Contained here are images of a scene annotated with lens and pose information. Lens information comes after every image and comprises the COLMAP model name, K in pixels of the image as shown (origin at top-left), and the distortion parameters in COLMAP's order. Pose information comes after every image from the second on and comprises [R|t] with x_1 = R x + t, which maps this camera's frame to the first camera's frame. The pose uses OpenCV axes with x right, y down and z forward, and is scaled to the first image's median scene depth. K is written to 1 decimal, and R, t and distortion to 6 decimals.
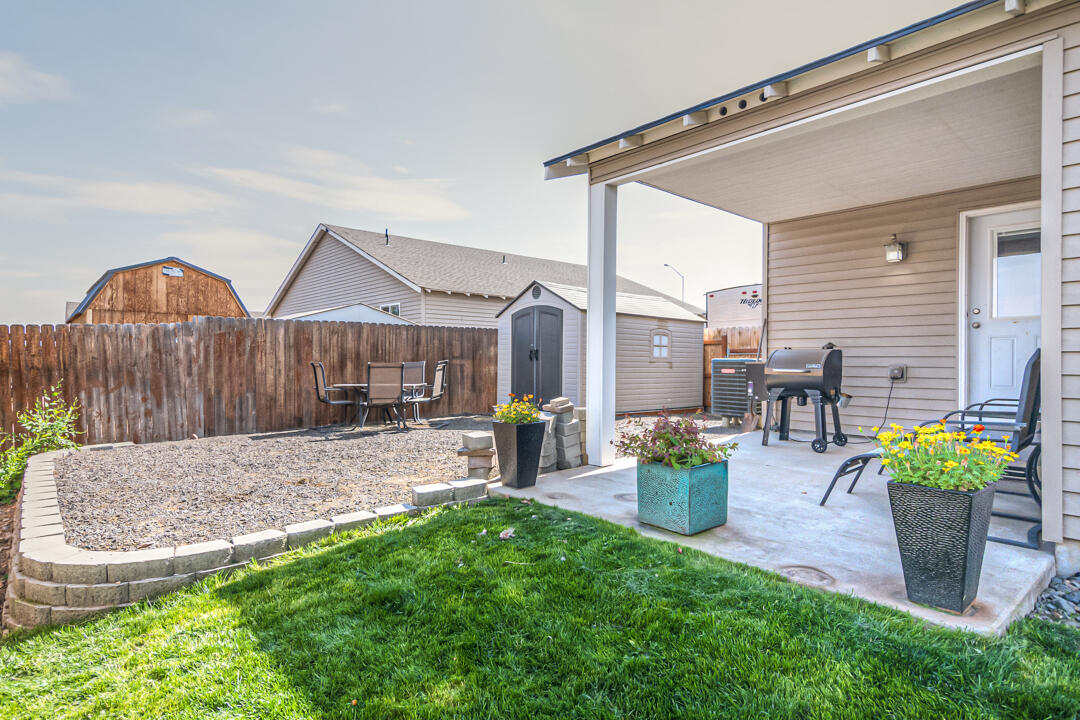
lens RADIAL K [[567.2, 0, 540.0], [0, 567.2, 360.0], [0, 0, 1]] dist [-0.001657, -0.000518]
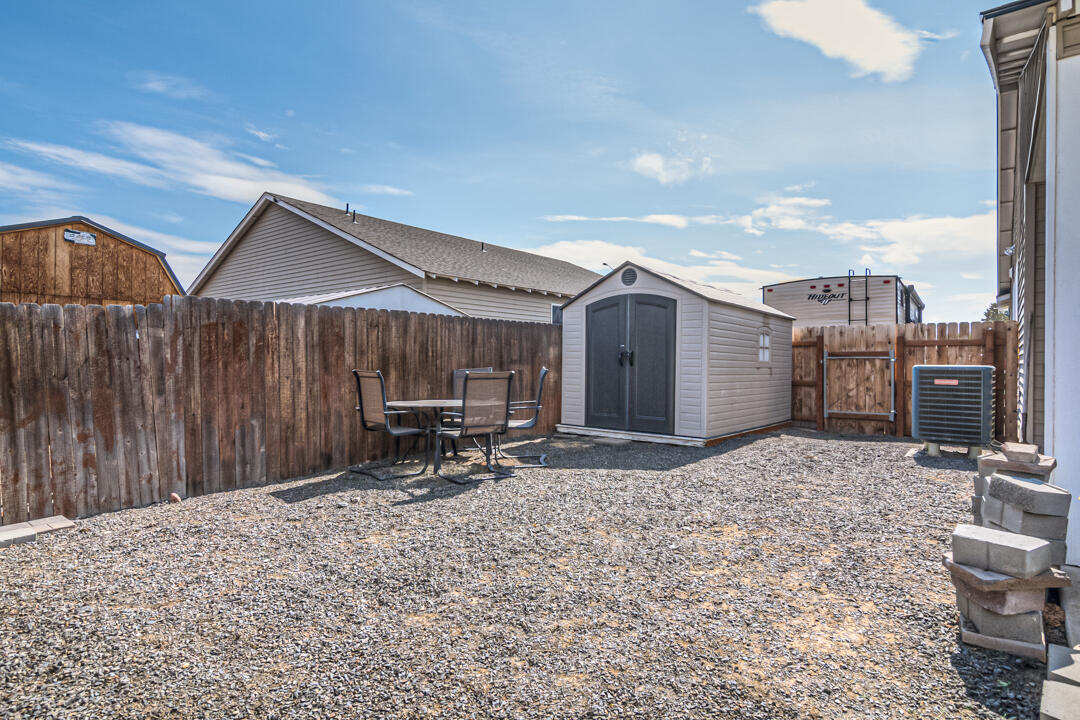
lens RADIAL K [[567.2, 0, 540.0], [0, 567.2, 360.0], [0, 0, 1]] dist [-0.001657, -0.000518]
pose [[0.986204, 0.001966, 0.165523, -0.291807], [-0.001896, 0.999998, -0.000580, -0.007574], [-0.165524, 0.000258, 0.986206, 0.311212]]
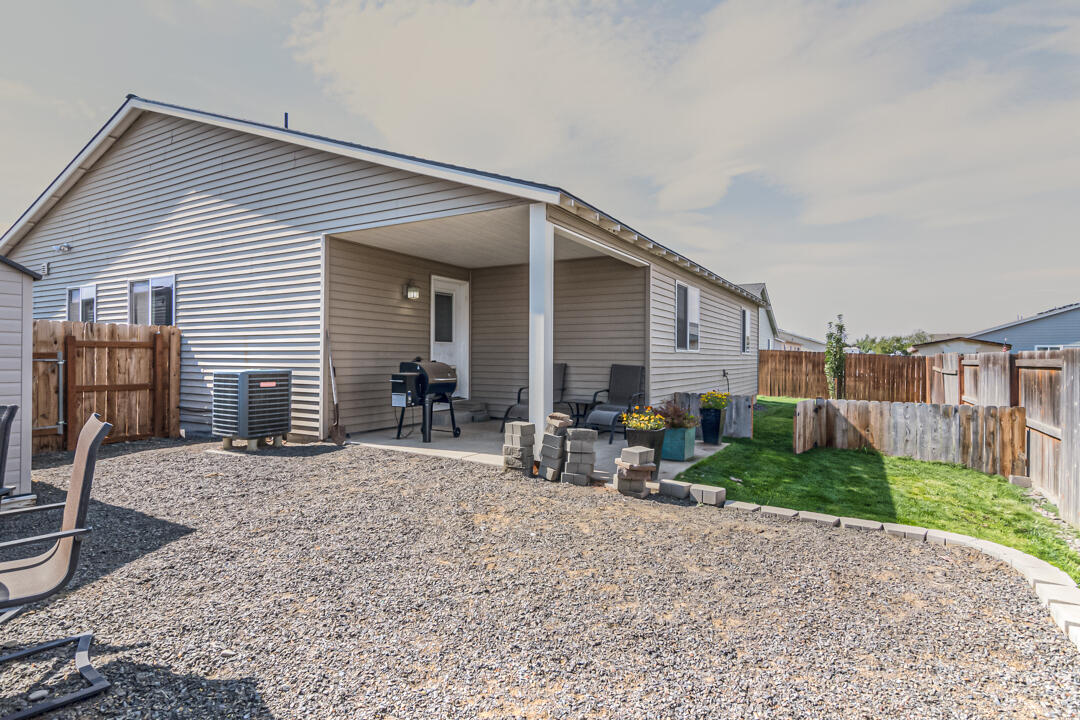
lens RADIAL K [[567.2, 0, 540.0], [0, 567.2, 360.0], [0, 0, 1]] dist [-0.001657, -0.000518]
pose [[-0.312327, -0.011878, 0.949900, -0.558608], [-0.003279, 0.999929, 0.011425, -0.026175], [-0.949969, 0.000453, -0.312344, 0.785043]]
